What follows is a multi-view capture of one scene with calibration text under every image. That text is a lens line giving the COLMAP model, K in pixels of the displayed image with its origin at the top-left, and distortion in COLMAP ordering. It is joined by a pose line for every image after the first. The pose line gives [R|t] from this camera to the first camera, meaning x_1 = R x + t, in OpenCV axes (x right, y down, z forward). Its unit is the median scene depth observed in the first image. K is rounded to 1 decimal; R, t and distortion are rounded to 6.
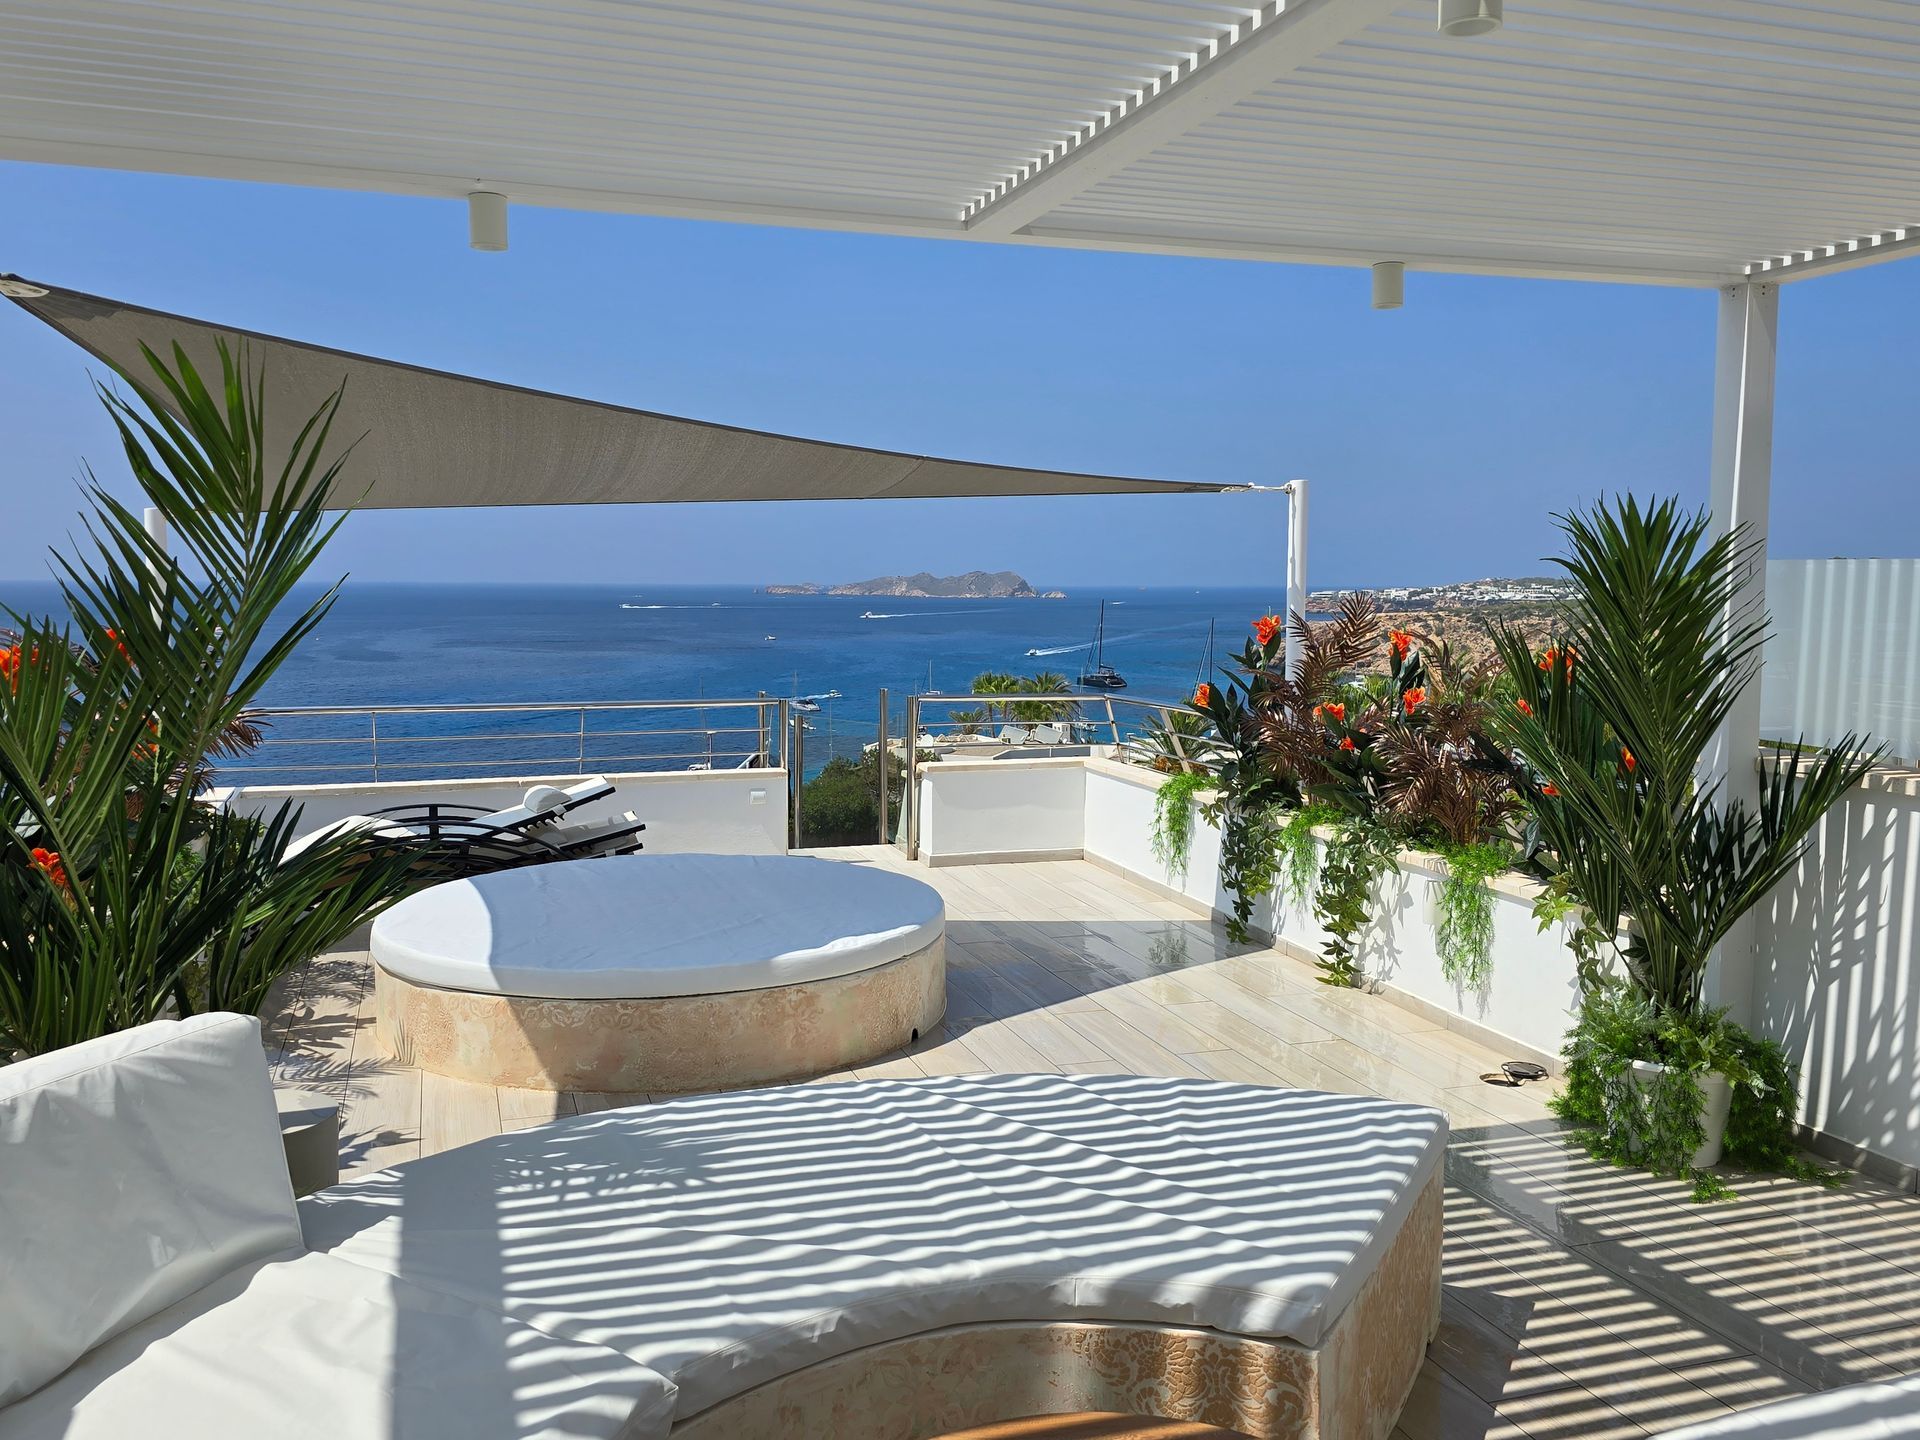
lens RADIAL K [[1563.7, 0, 962.2], [0, 1563.7, 688.9], [0, 0, 1]] dist [0.069789, -0.059040]
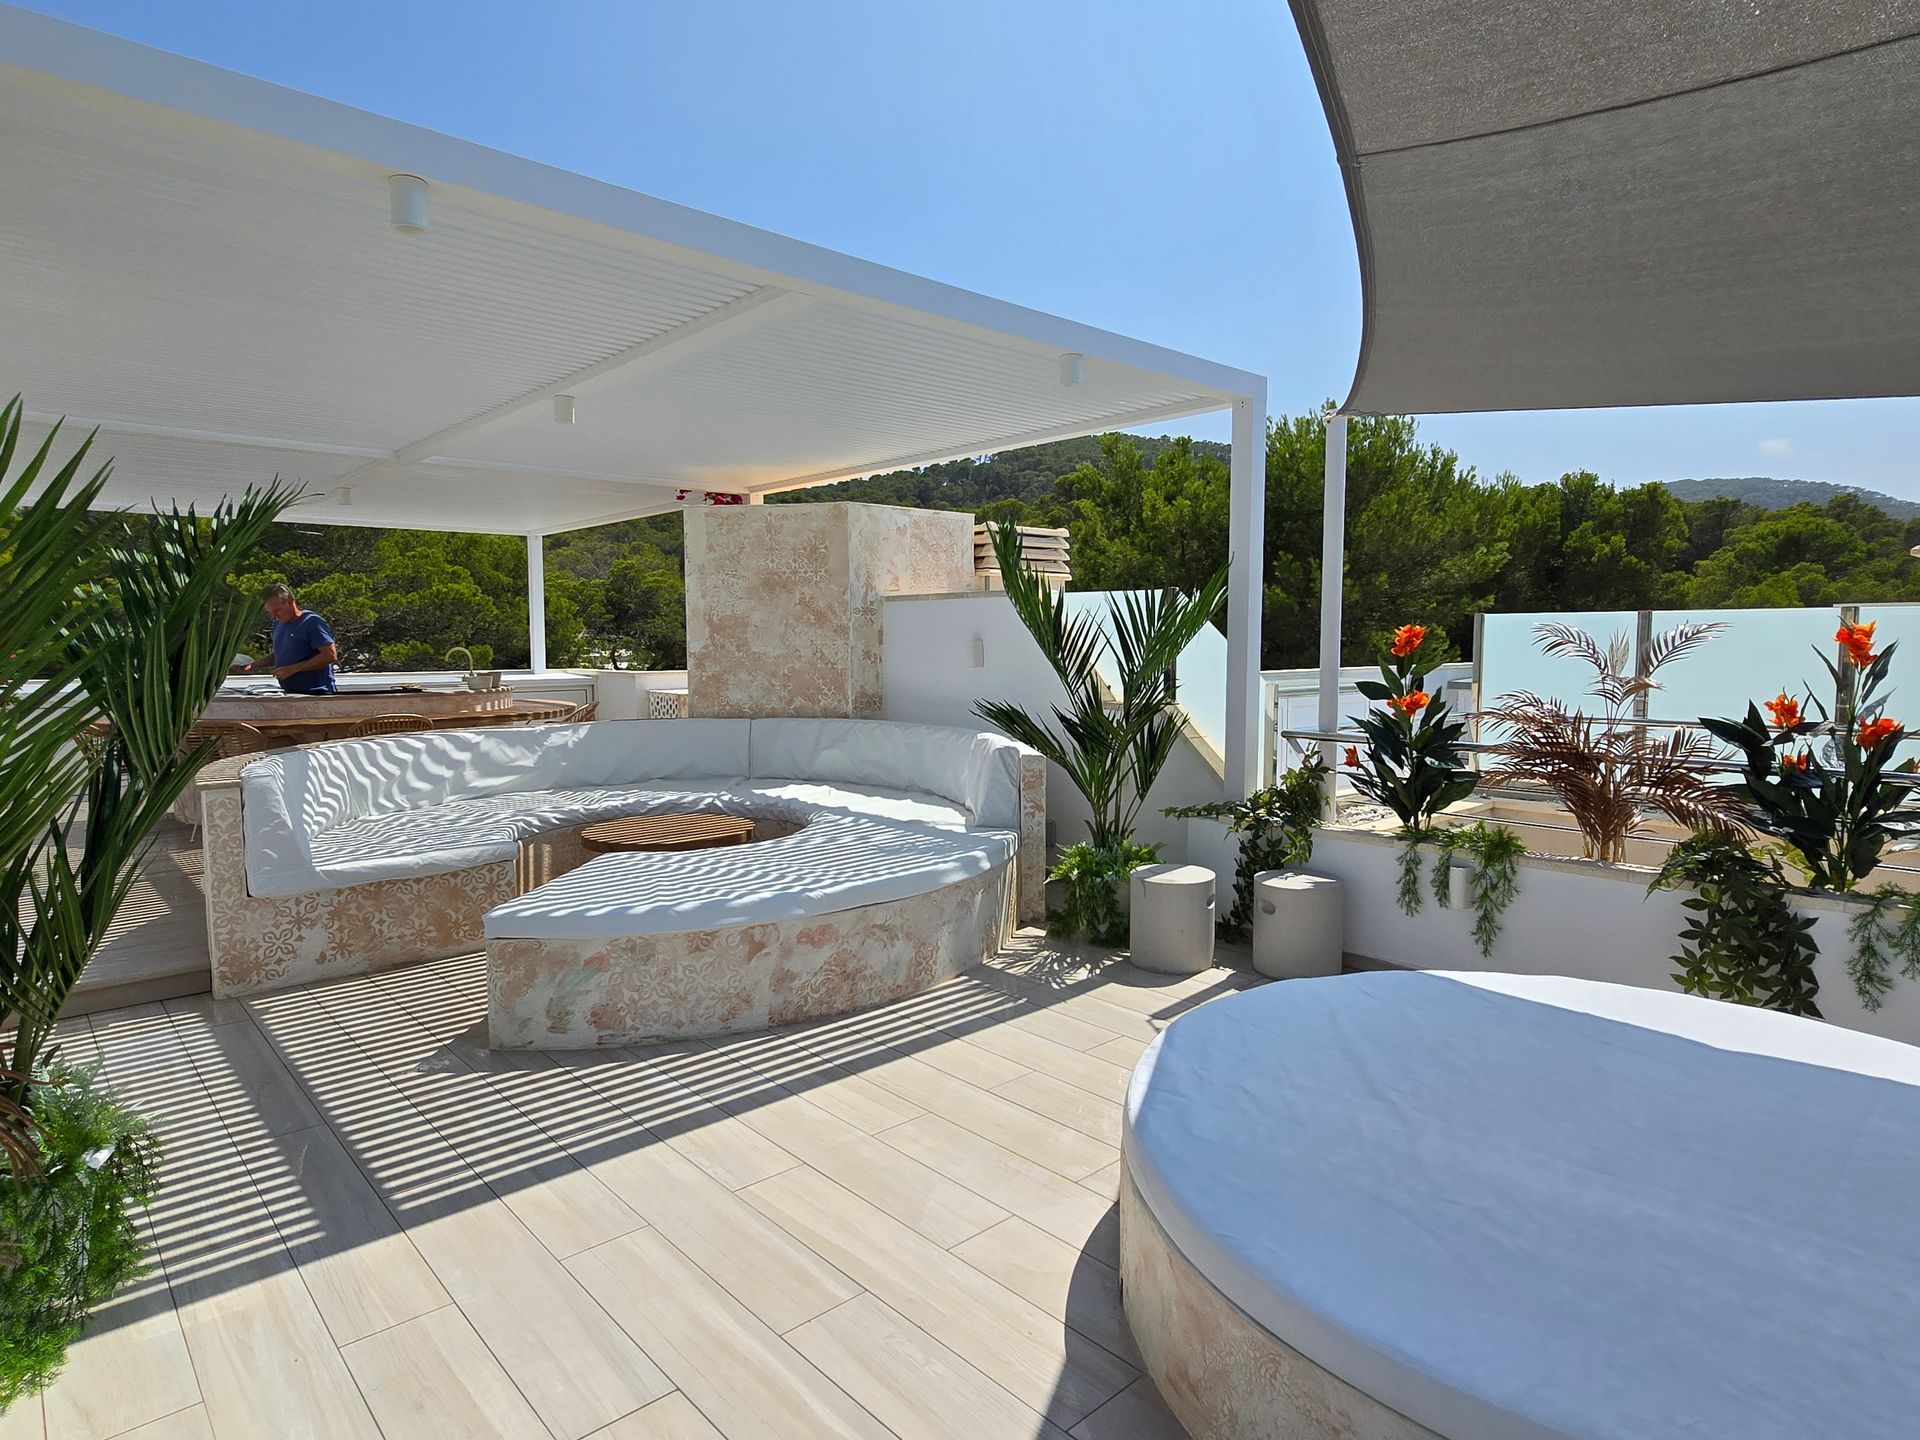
lens RADIAL K [[1081.8, 0, 962.2], [0, 1081.8, 715.1], [0, 0, 1]] dist [0.002174, -0.001374]
pose [[-0.915089, 0.029547, -0.402168, 0.184891], [-0.026281, 0.990822, 0.132594, -0.048479], [0.402394, 0.131905, -0.905914, 1.323544]]
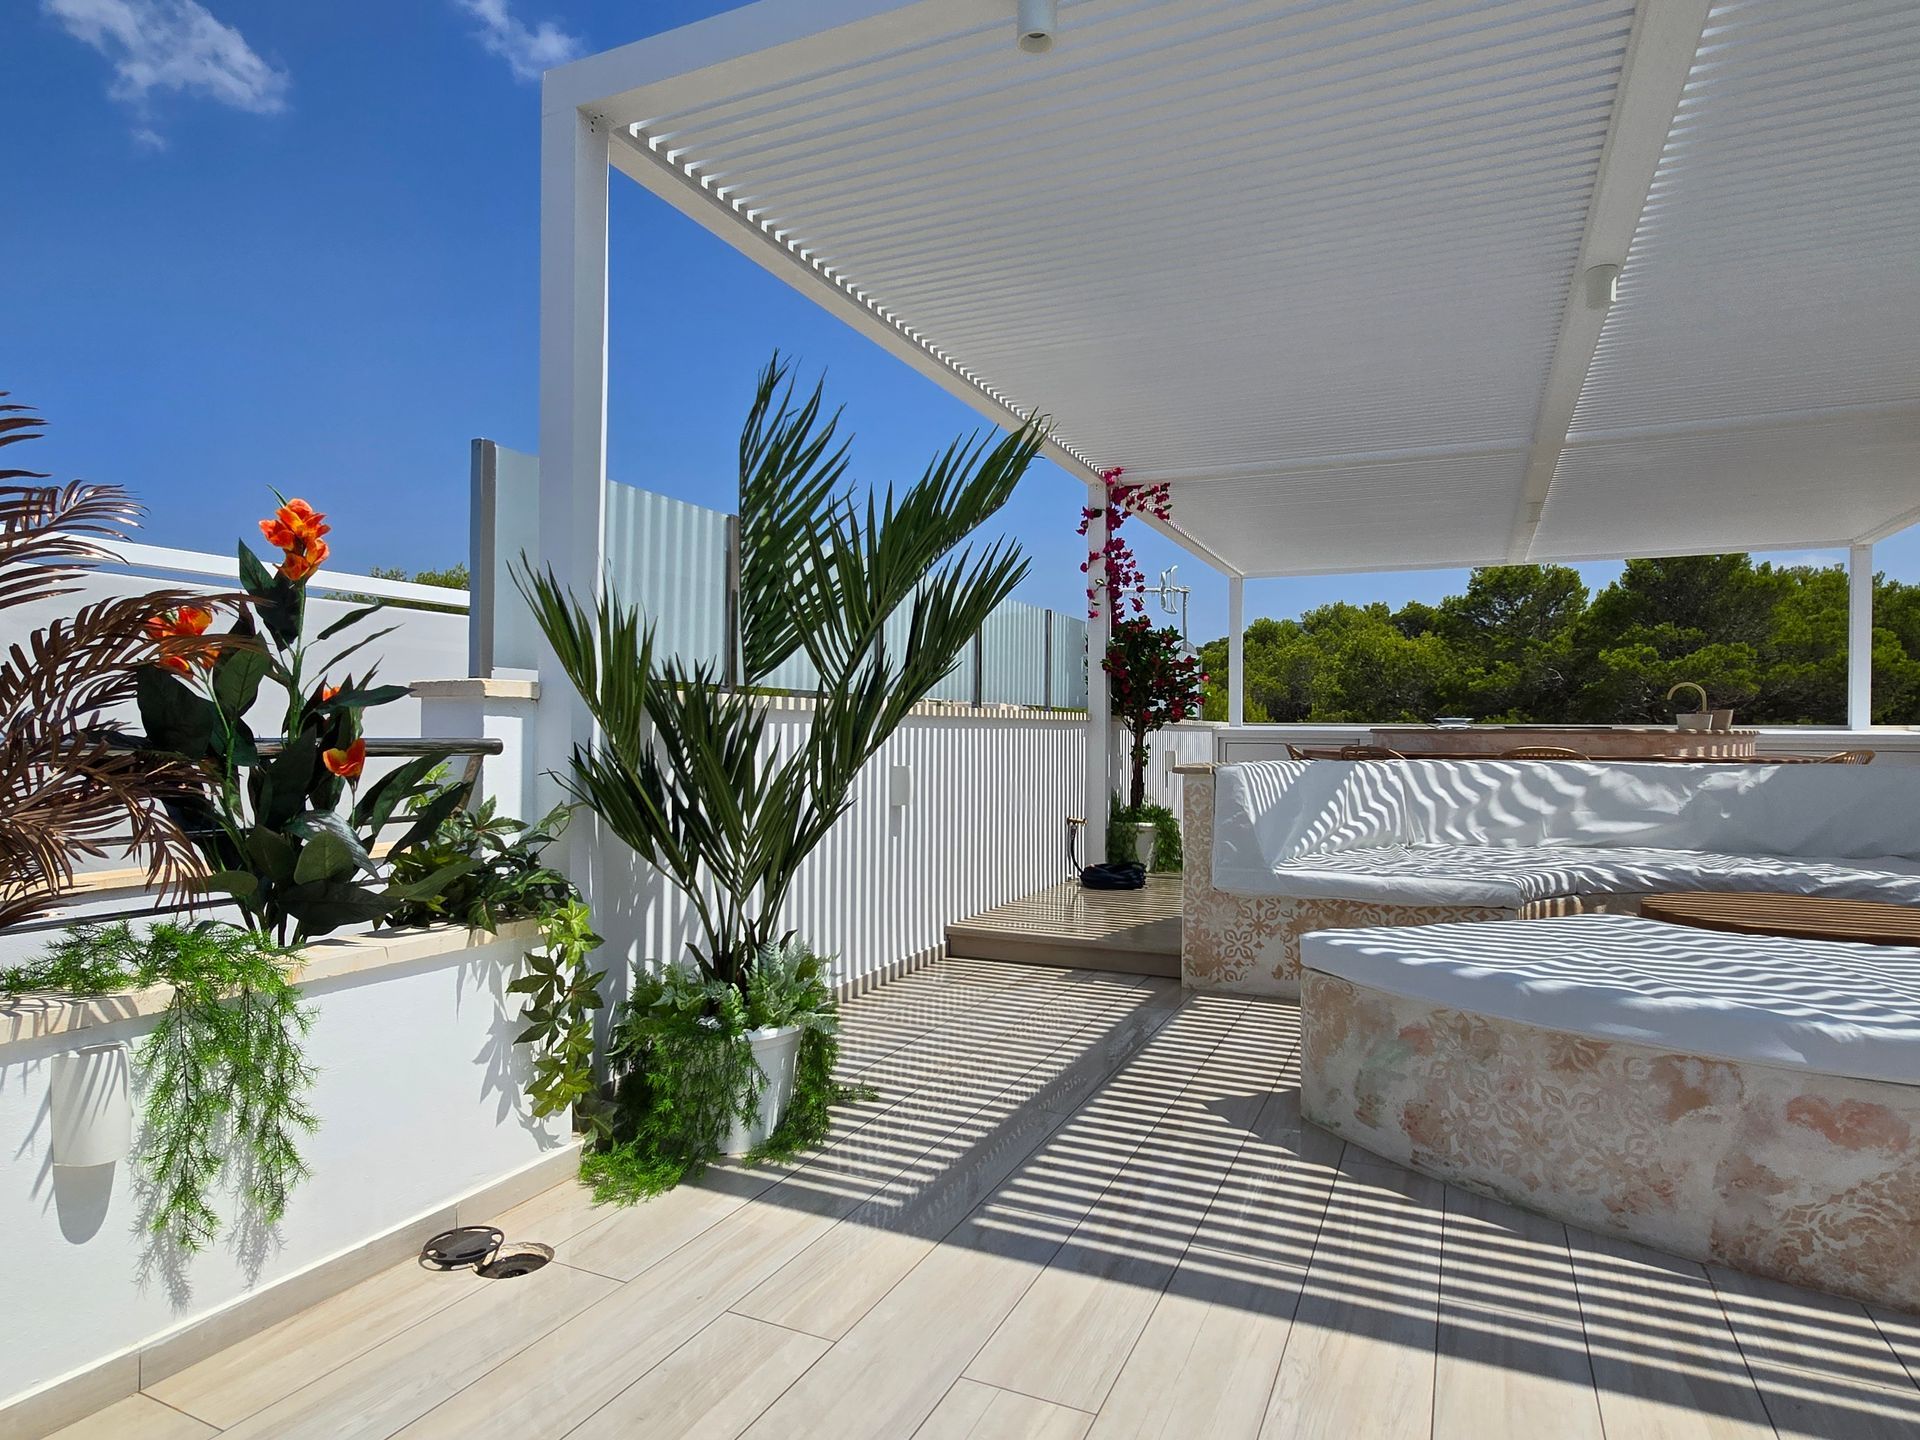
lens RADIAL K [[1081.8, 0, 967.4], [0, 1081.8, 726.6], [0, 0, 1]] dist [0.002174, -0.001374]
pose [[-0.726168, -0.004647, 0.687502, -0.043867], [0.039297, 0.998062, 0.048253, 0.039690], [-0.686394, 0.062057, -0.724578, 1.092726]]
